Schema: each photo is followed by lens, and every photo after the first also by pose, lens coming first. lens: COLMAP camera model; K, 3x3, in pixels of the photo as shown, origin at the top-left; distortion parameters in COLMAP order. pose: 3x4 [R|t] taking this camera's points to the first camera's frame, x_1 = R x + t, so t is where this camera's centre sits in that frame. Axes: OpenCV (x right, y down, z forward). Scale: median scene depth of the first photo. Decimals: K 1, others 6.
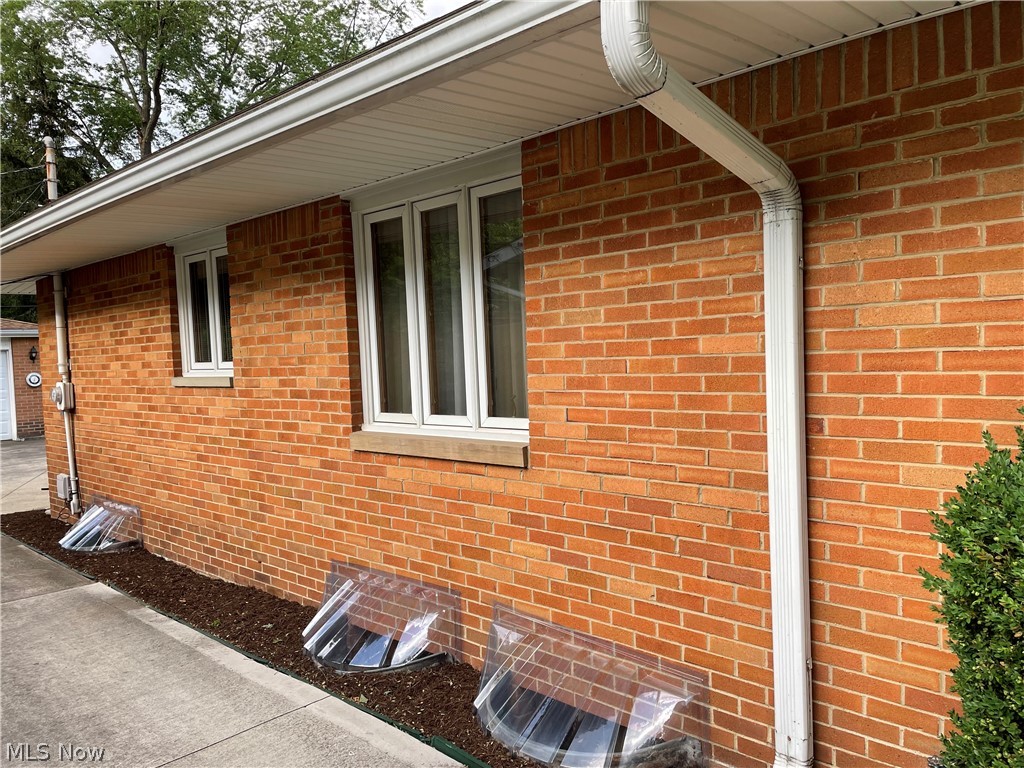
lens RADIAL K [[781.6, 0, 511.2], [0, 781.6, 385.6], [0, 0, 1]] dist [0.052387, -0.037053]
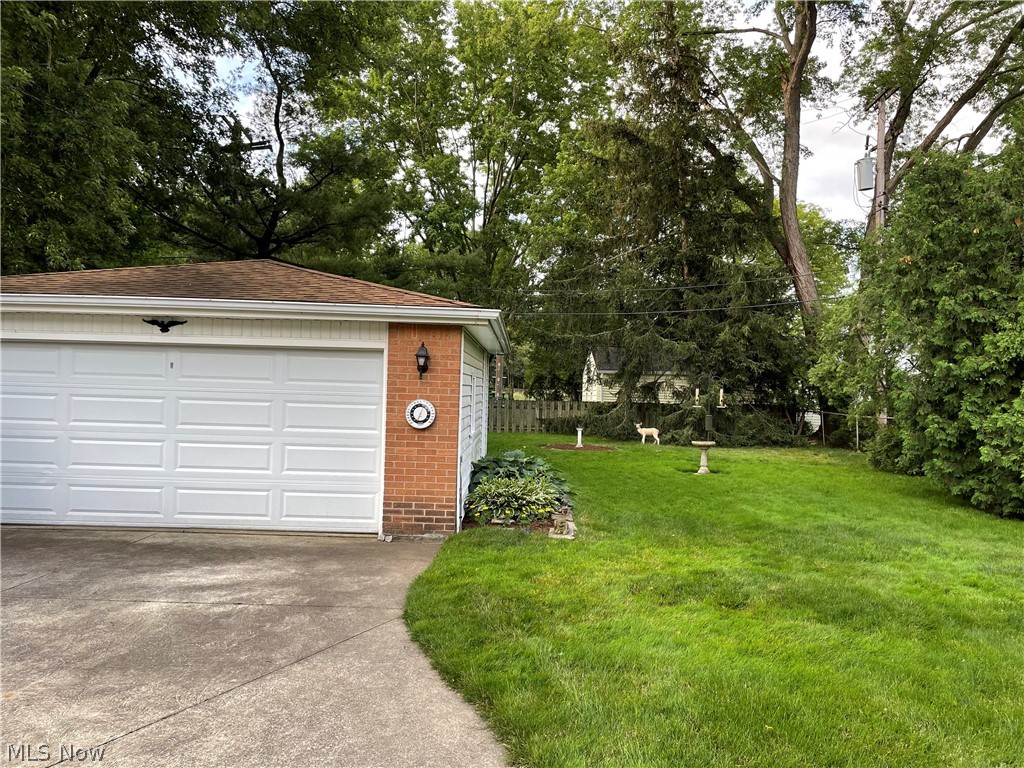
lens RADIAL K [[781.6, 0, 515.6], [0, 781.6, 386.6], [0, 0, 1]] dist [0.052387, -0.037053]
pose [[0.693692, 0.054330, -0.718220, -0.232580], [-0.093034, 0.995557, -0.014549, -0.022226], [0.714238, 0.076911, 0.695664, 0.720823]]
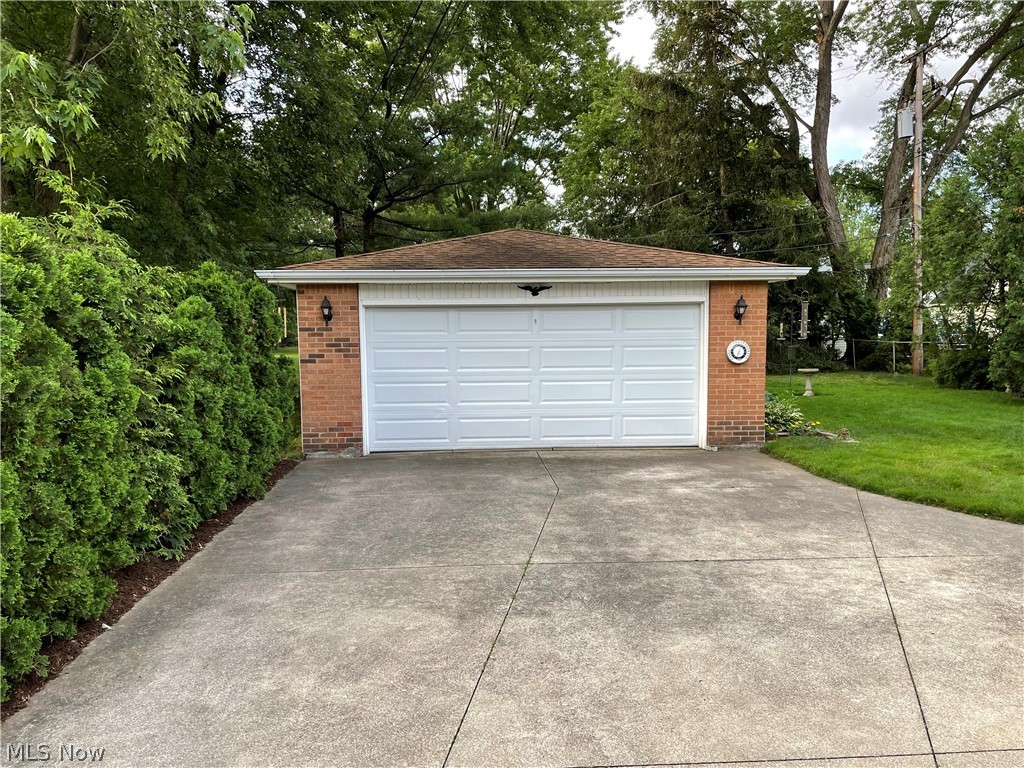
lens RADIAL K [[781.6, 0, 507.0], [0, 781.6, 382.0], [0, 0, 1]] dist [0.052387, -0.037053]
pose [[0.745323, 0.074932, -0.662479, -0.337374], [-0.054654, 0.997187, 0.051302, -0.005742], [0.664460, -0.002030, 0.747321, 0.439672]]
